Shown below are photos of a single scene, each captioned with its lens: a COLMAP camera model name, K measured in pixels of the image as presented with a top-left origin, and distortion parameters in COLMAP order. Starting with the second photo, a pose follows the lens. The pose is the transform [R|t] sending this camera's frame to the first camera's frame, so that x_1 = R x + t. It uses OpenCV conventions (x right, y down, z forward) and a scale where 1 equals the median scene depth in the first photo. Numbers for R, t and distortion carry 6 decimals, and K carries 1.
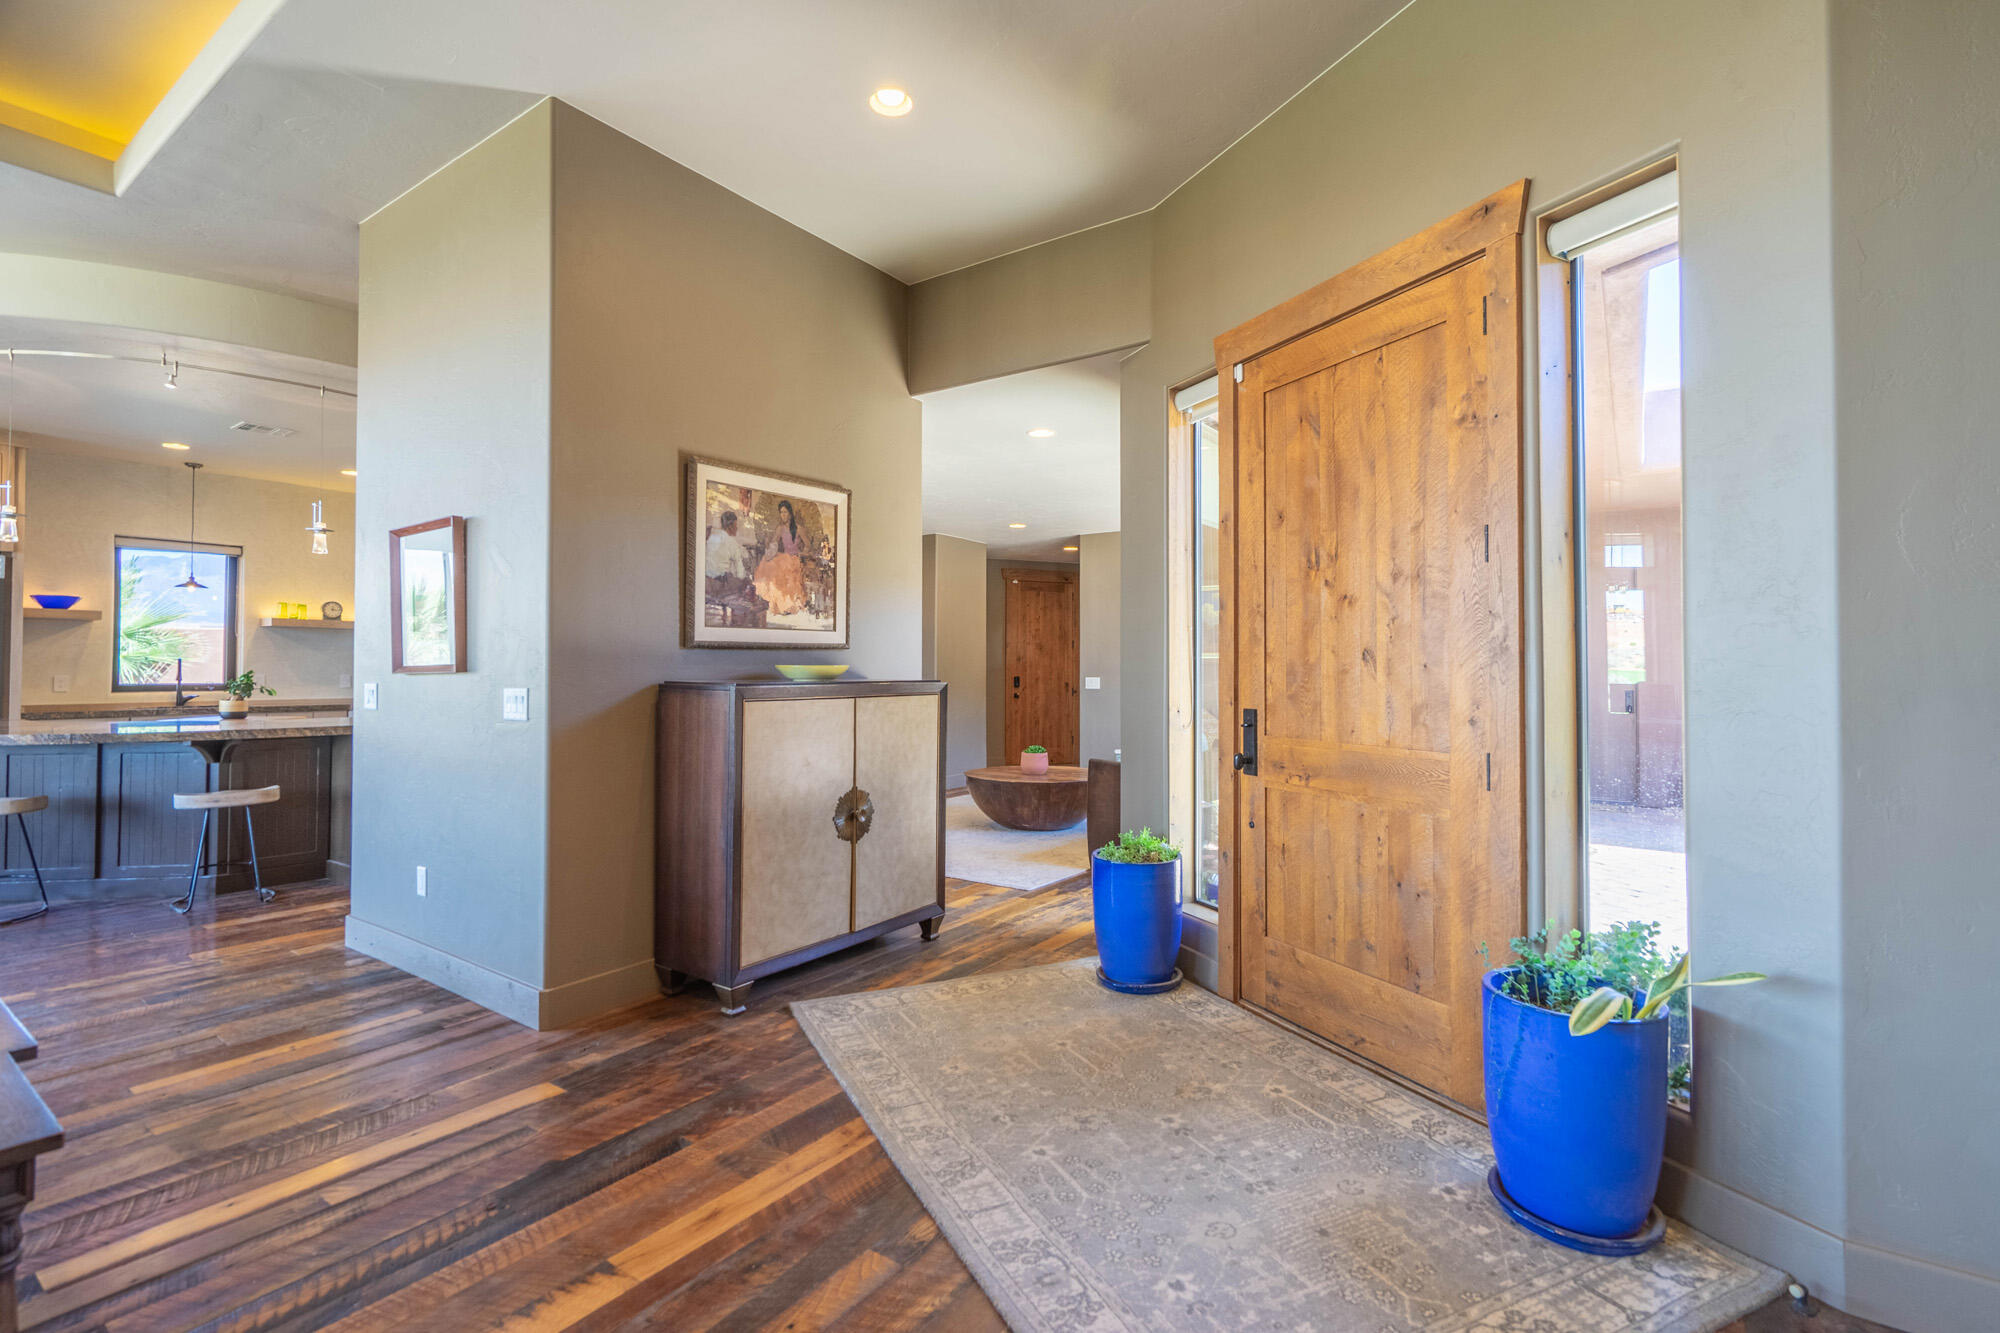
lens RADIAL K [[902.9, 0, 999.0], [0, 902.9, 664.1], [0, 0, 1]] dist [-0.004899, 0.002840]
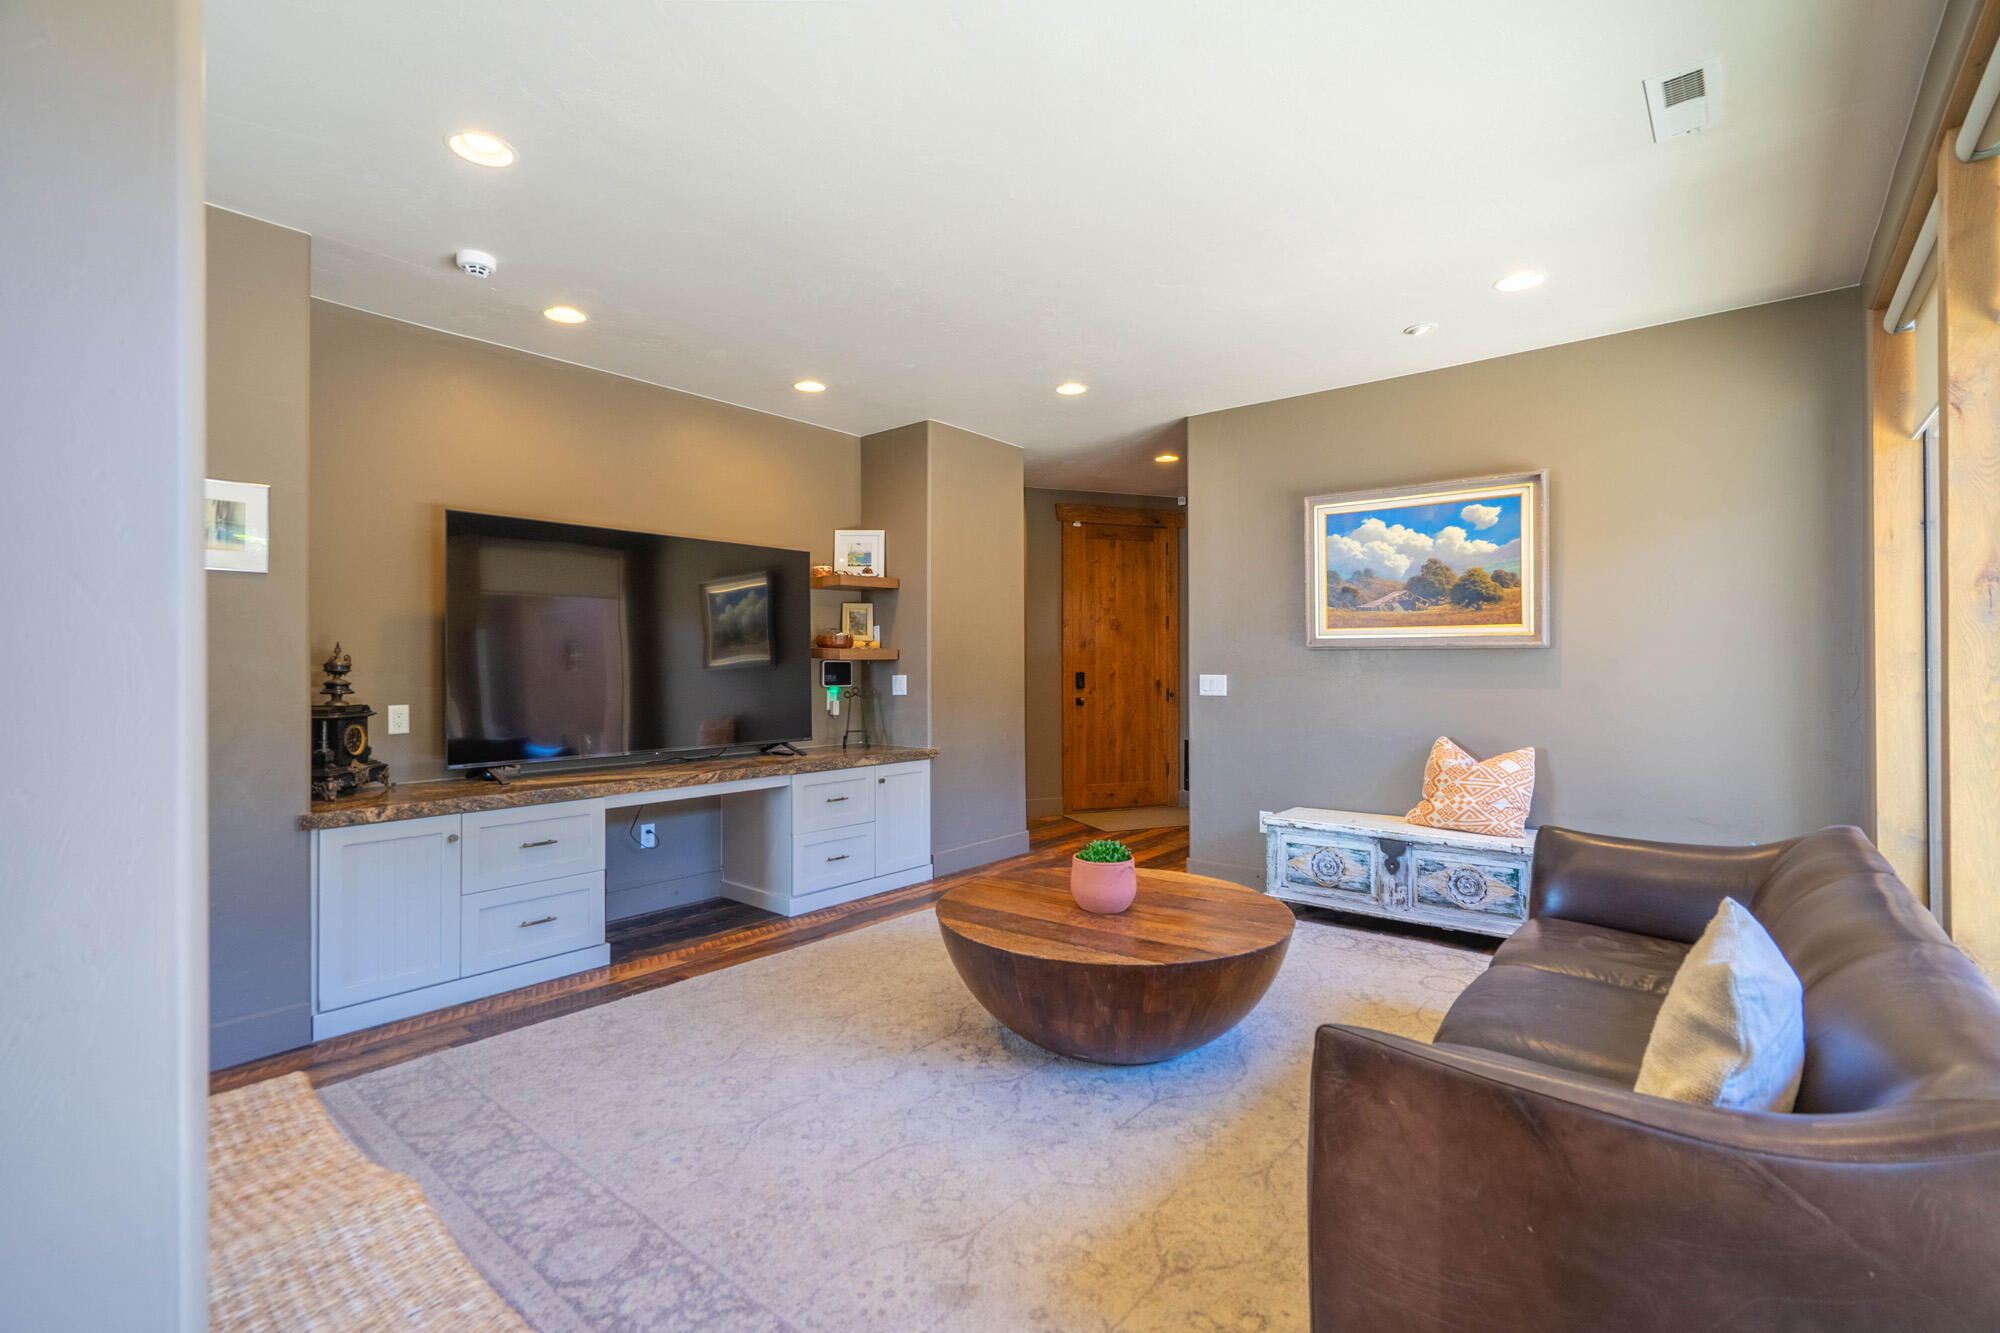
lens RADIAL K [[902.9, 0, 995.3], [0, 902.9, 666.1], [0, 0, 1]] dist [-0.004899, 0.002840]
pose [[0.996008, -0.006865, -0.088997, 0.016786], [0.007822, 0.999915, 0.010414, 0.002319], [0.088918, -0.011069, 0.995977, 0.353220]]
